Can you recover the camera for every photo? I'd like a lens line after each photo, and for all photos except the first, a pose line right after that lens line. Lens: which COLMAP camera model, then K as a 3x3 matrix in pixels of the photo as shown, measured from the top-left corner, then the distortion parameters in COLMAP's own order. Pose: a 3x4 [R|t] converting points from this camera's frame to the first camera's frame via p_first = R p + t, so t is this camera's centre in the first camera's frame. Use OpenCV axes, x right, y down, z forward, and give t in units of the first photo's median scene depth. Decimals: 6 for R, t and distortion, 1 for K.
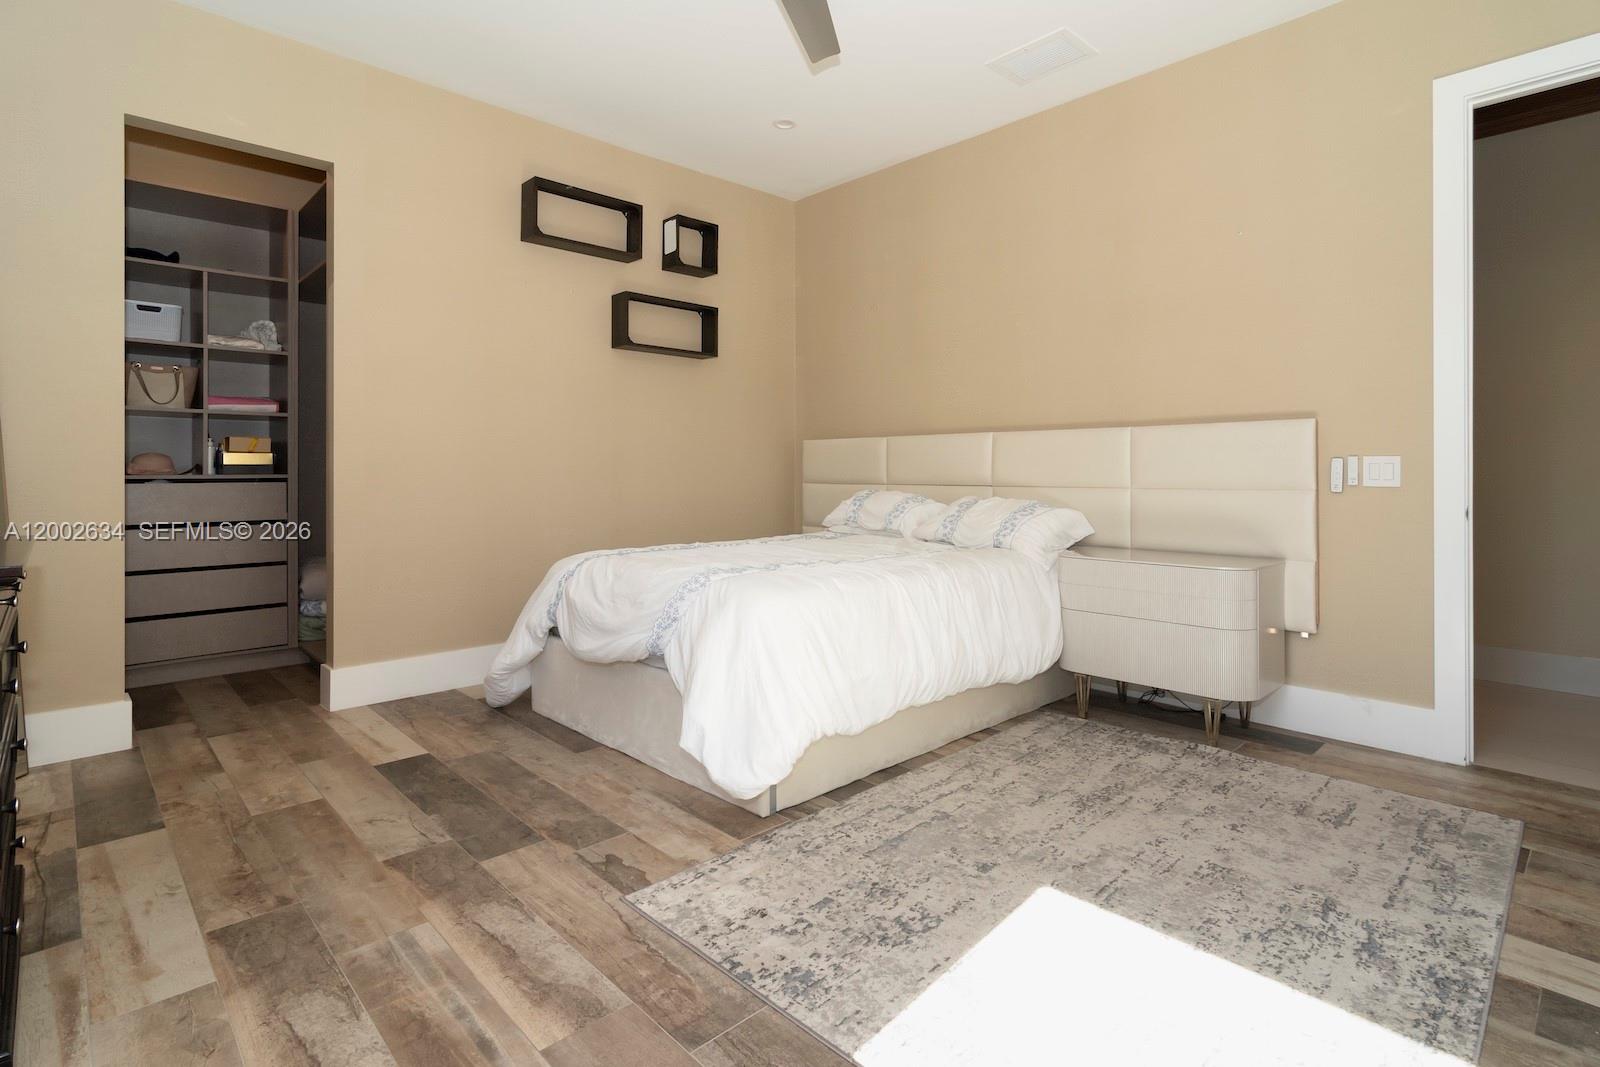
lens RADIAL K [[790.5, 0, 797.4], [0, 790.5, 506.6], [0, 0, 1]] dist [-0.012487, 0.000914]
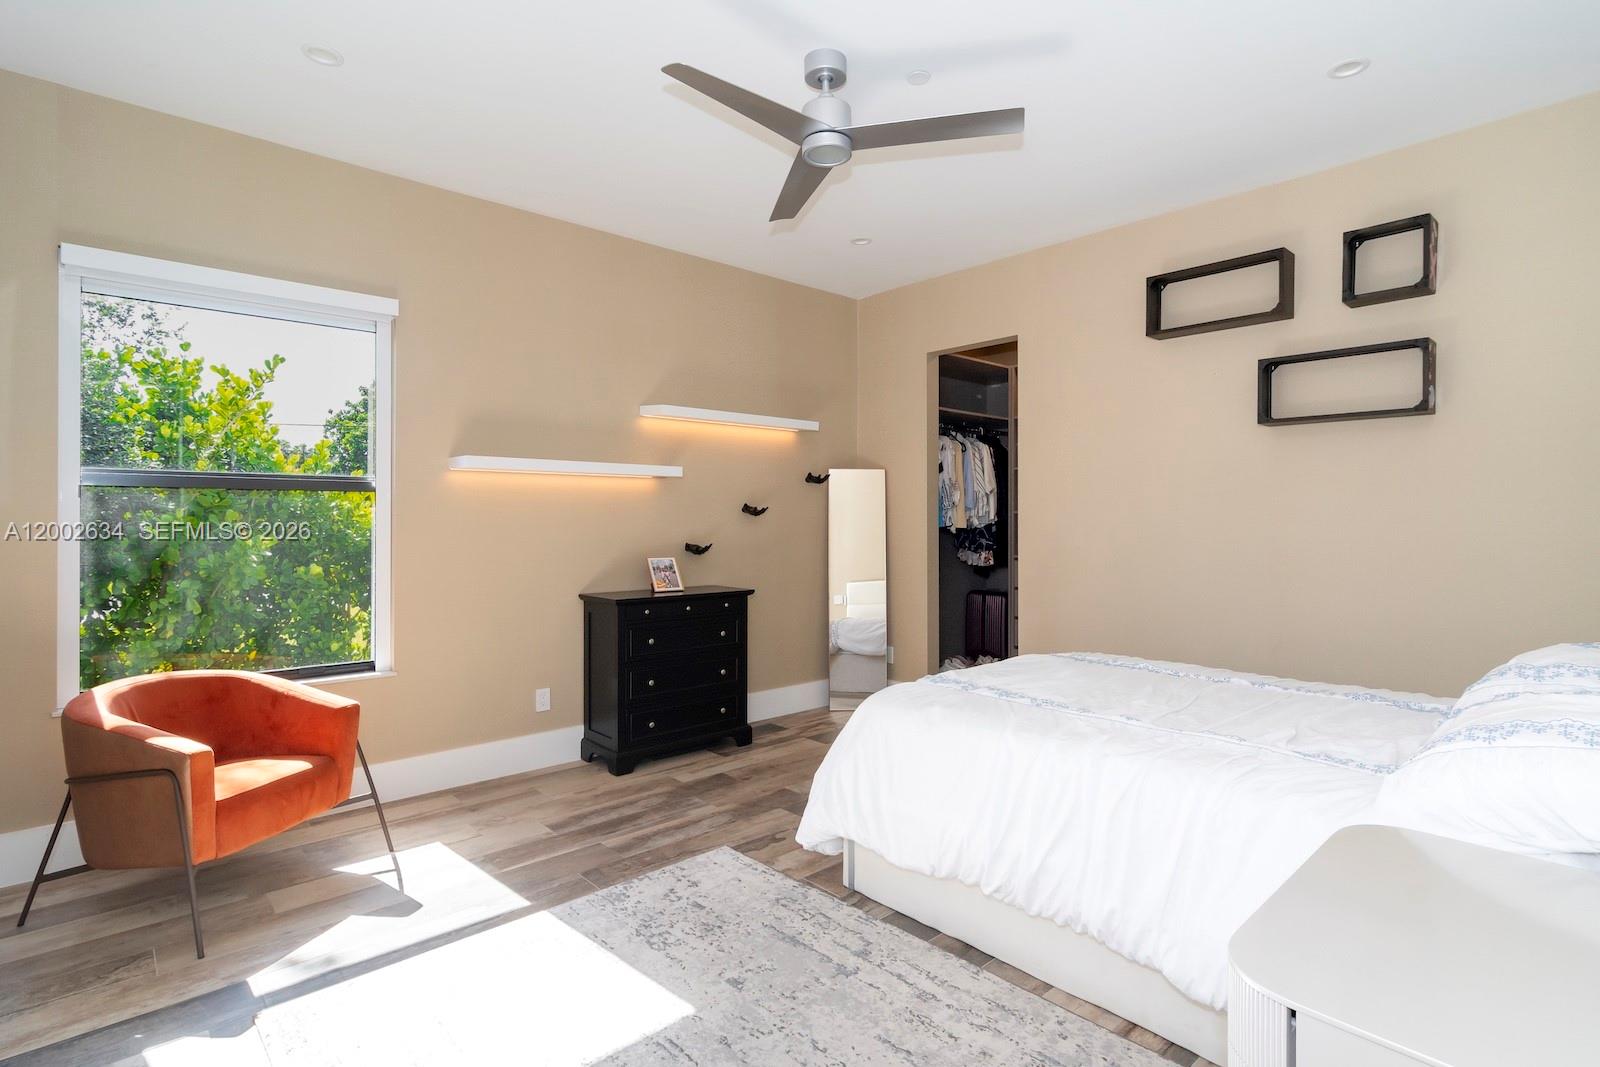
lens RADIAL K [[790.5, 0, 797.4], [0, 790.5, 506.6], [0, 0, 1]] dist [-0.012487, 0.000914]
pose [[-0.015309, -0.014245, -0.999781, 1.215984], [-0.053013, 0.998504, -0.013415, -0.148109], [0.998476, 0.052796, -0.016041, 1.013011]]
